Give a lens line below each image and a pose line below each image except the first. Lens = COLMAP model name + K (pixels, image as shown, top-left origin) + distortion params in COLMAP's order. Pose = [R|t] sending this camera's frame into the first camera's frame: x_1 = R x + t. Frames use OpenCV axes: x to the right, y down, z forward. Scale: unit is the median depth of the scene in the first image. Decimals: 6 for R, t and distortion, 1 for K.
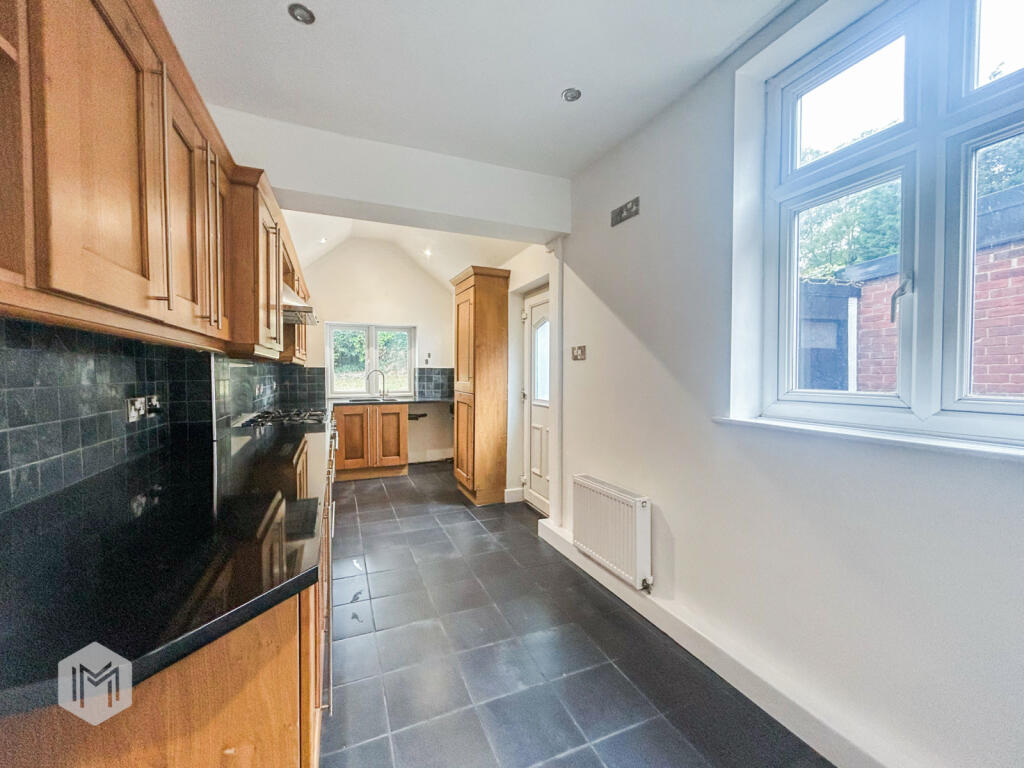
lens RADIAL K [[418.8, 0, 511.8], [0, 418.8, 382.6], [0, 0, 1]] dist [-0.004826, -0.000304]
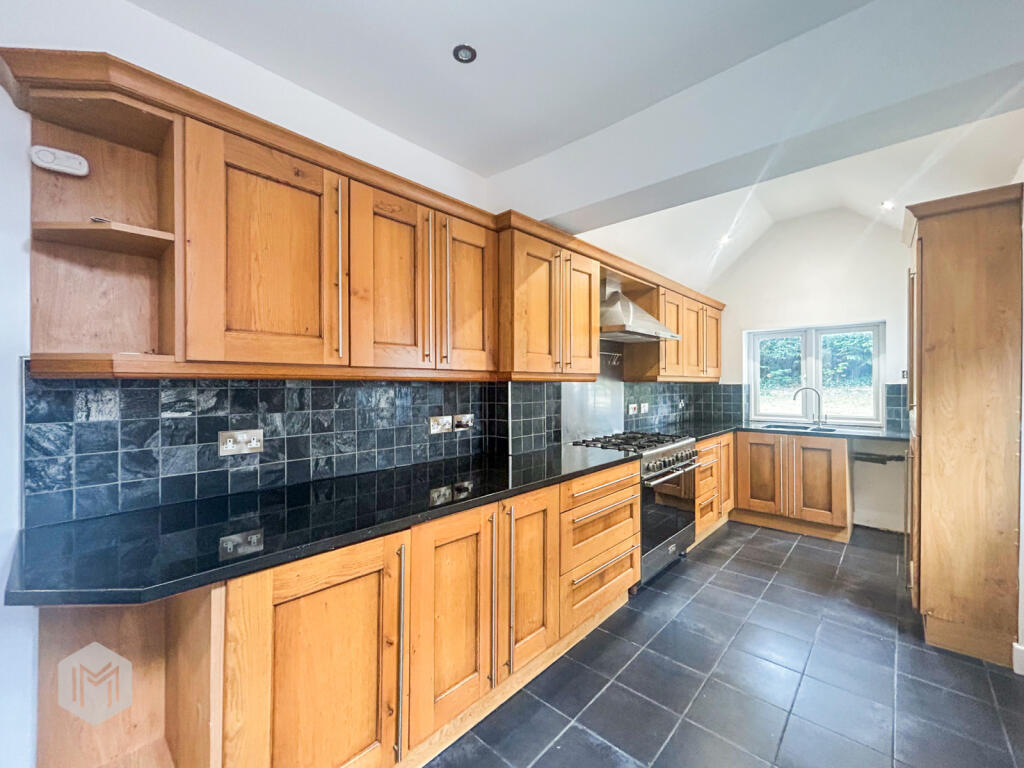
lens RADIAL K [[418.8, 0, 510.0], [0, 418.8, 383.2], [0, 0, 1]] dist [-0.004826, -0.000304]
pose [[0.406765, -0.004104, -0.913524, 0.171638], [-0.019049, 0.999734, -0.012973, -0.022271], [0.913334, 0.022679, 0.406579, 0.258593]]
